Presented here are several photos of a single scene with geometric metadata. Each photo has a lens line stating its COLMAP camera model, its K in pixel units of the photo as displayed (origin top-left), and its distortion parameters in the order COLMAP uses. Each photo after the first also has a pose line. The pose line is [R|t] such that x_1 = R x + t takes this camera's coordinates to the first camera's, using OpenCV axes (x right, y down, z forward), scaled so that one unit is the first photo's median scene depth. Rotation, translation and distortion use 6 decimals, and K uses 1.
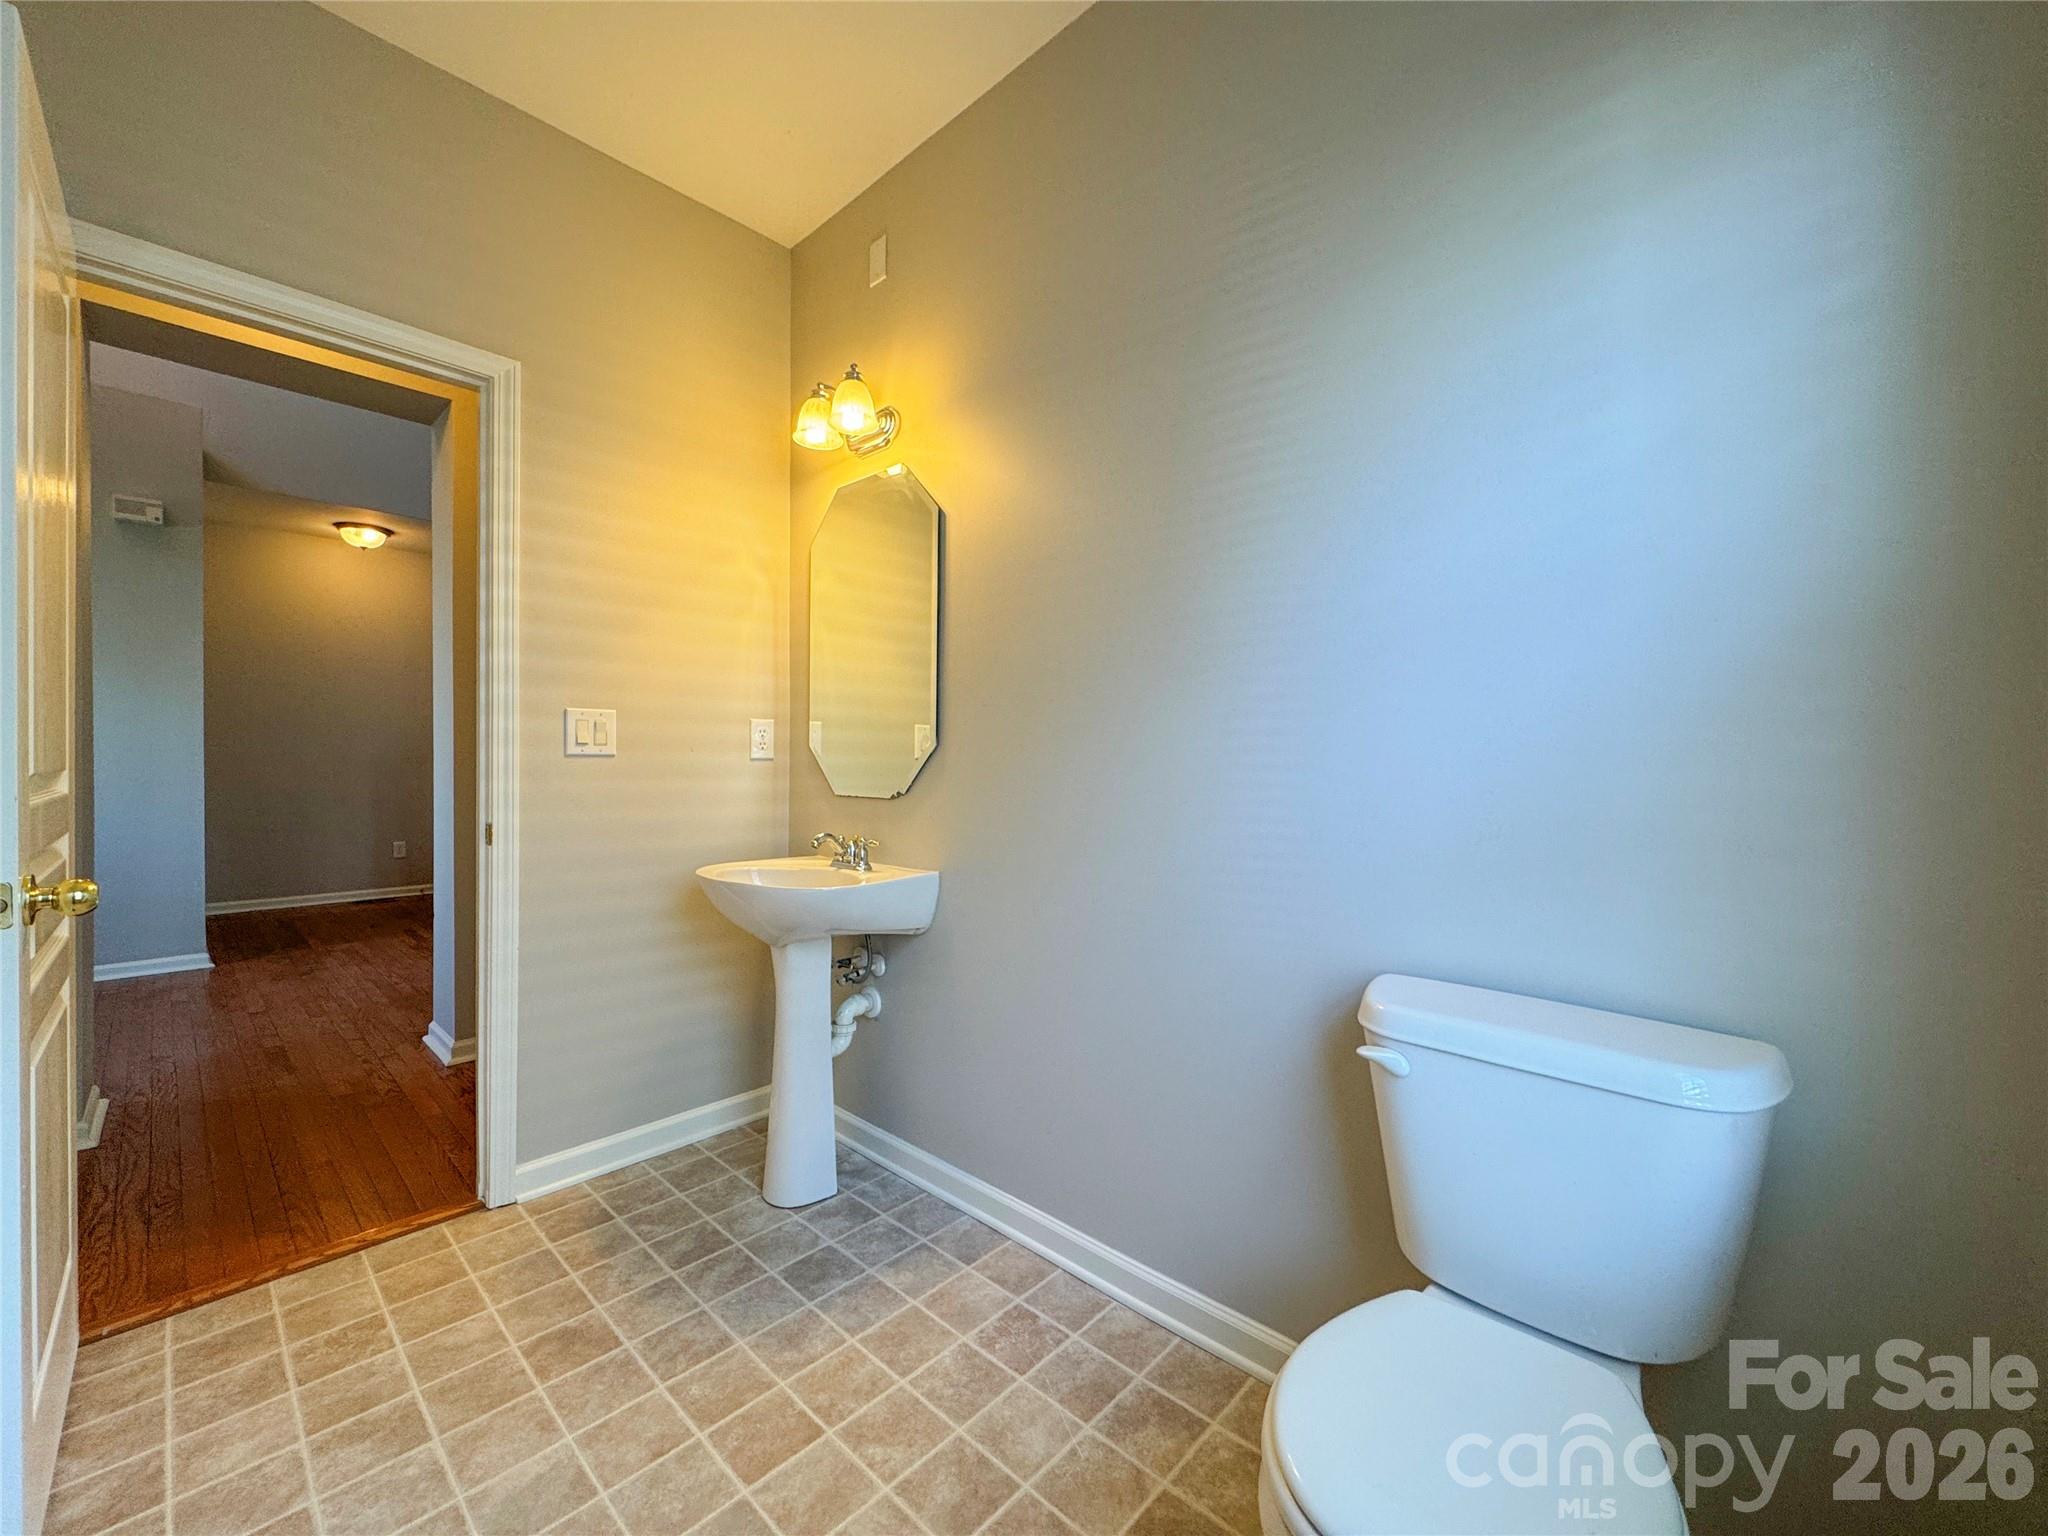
lens RADIAL K [[828.5, 0, 1029.6], [0, 828.5, 761.9], [0, 0, 1]] dist [-0.003336, 0.000937]
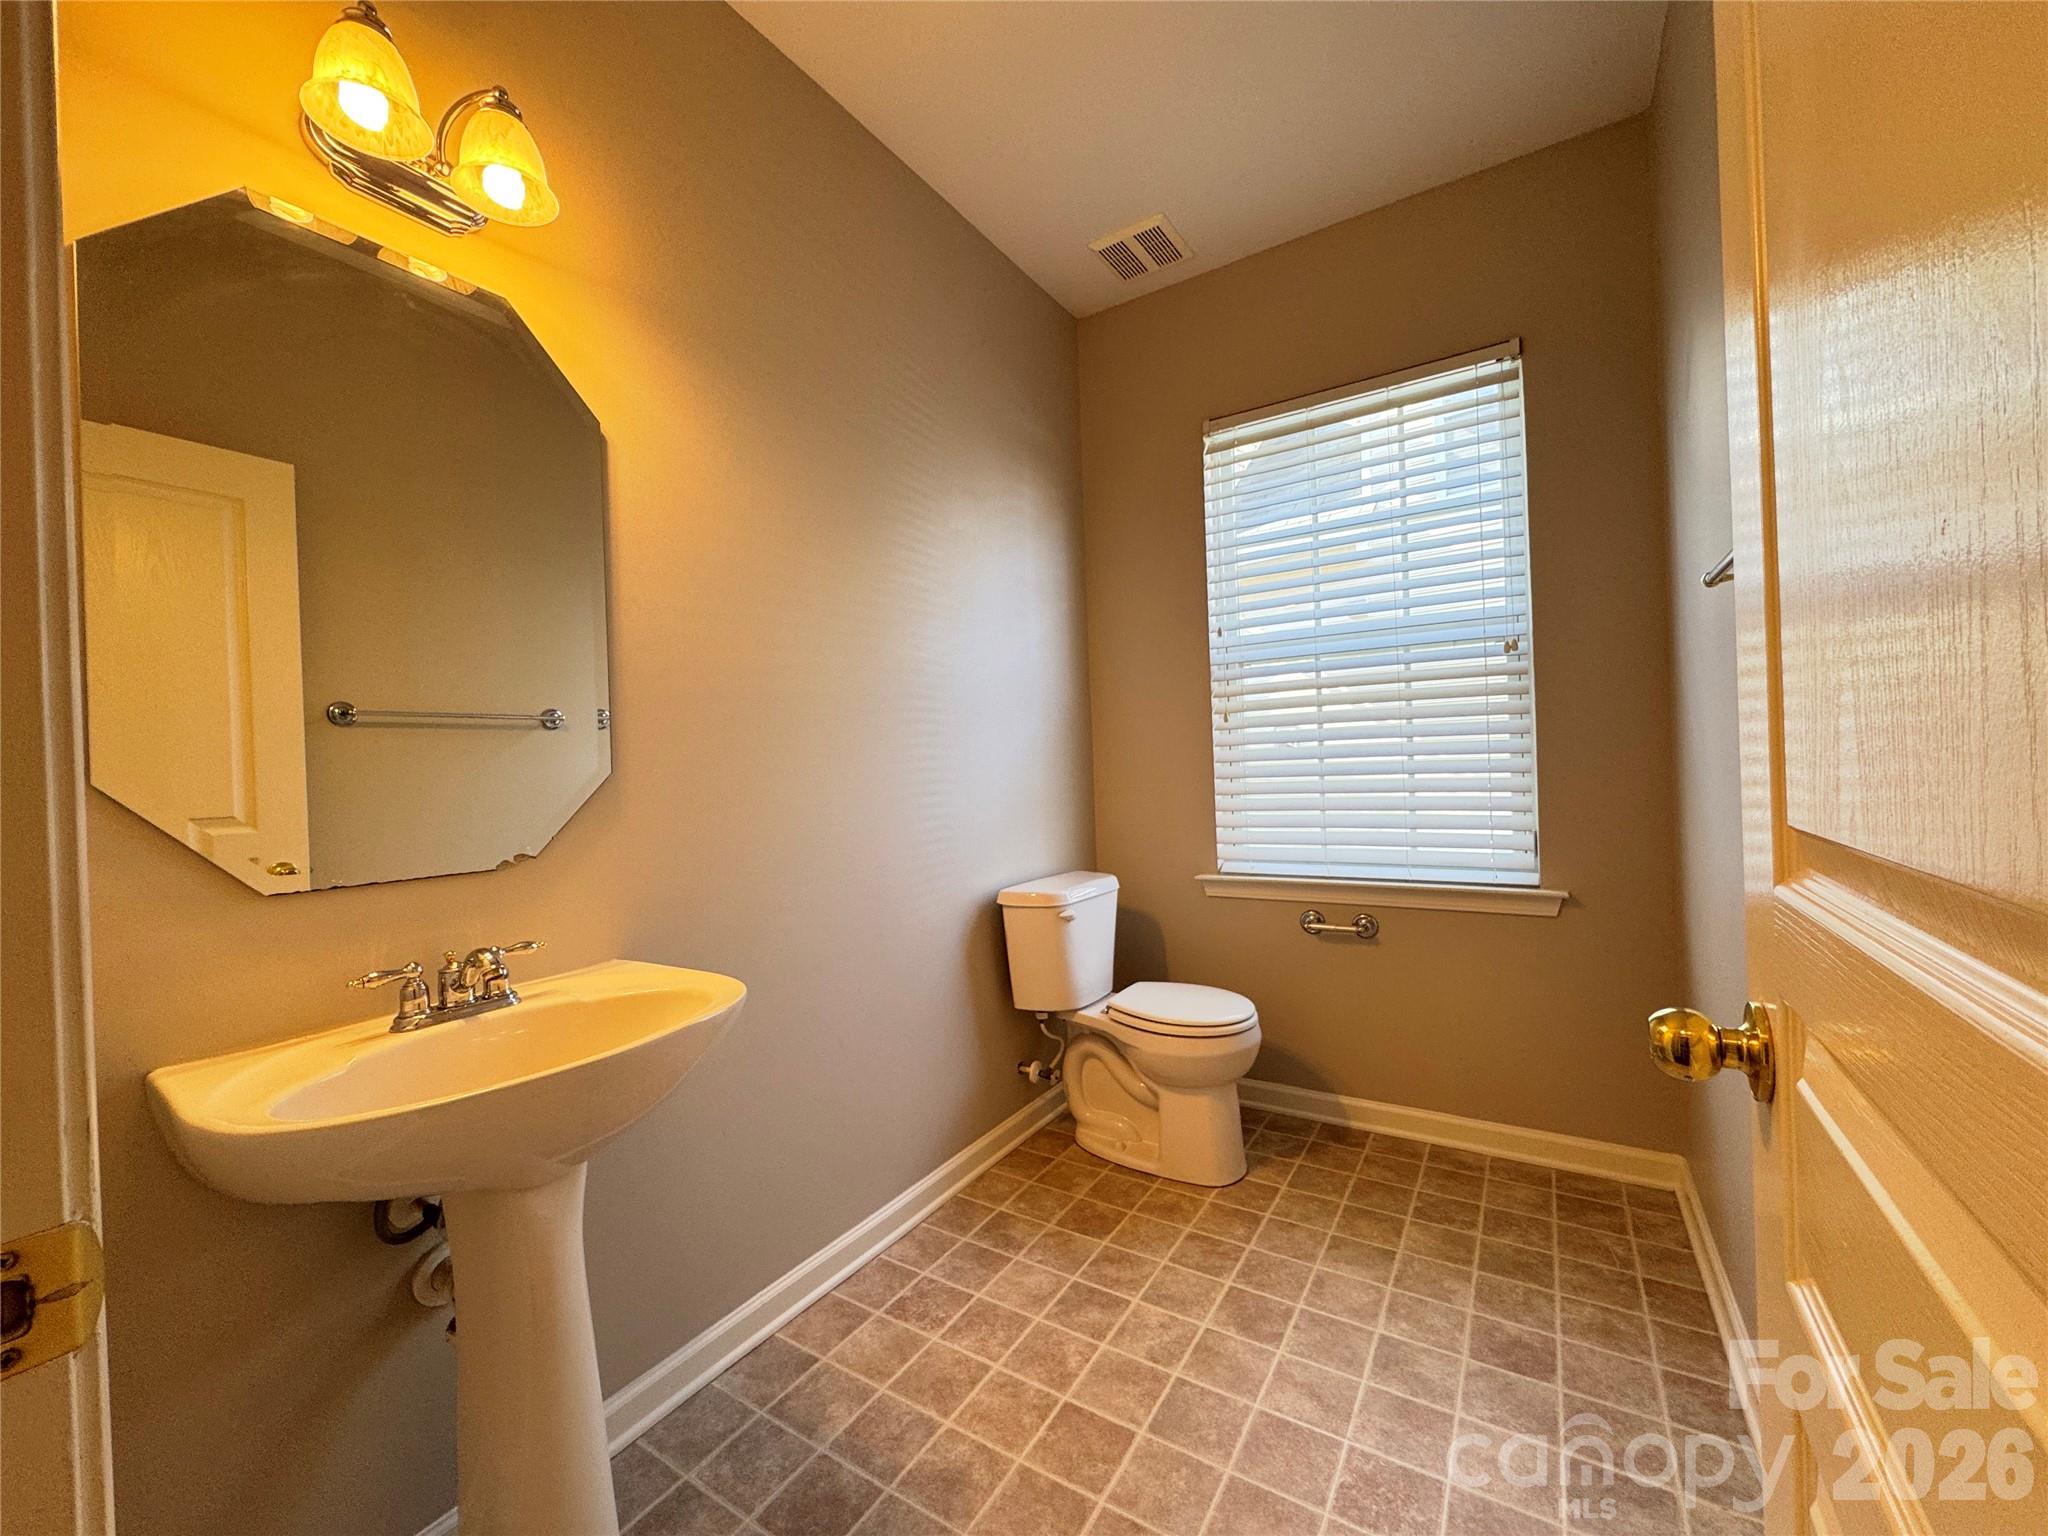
lens RADIAL K [[828.5, 0, 1027.4], [0, 828.5, 762.0], [0, 0, 1]] dist [-0.003336, 0.000937]
pose [[-0.205088, 0.012996, 0.978657, -1.399060], [0.049207, 0.998784, -0.002951, -0.015866], [-0.977506, 0.047552, -0.205478, 1.327755]]
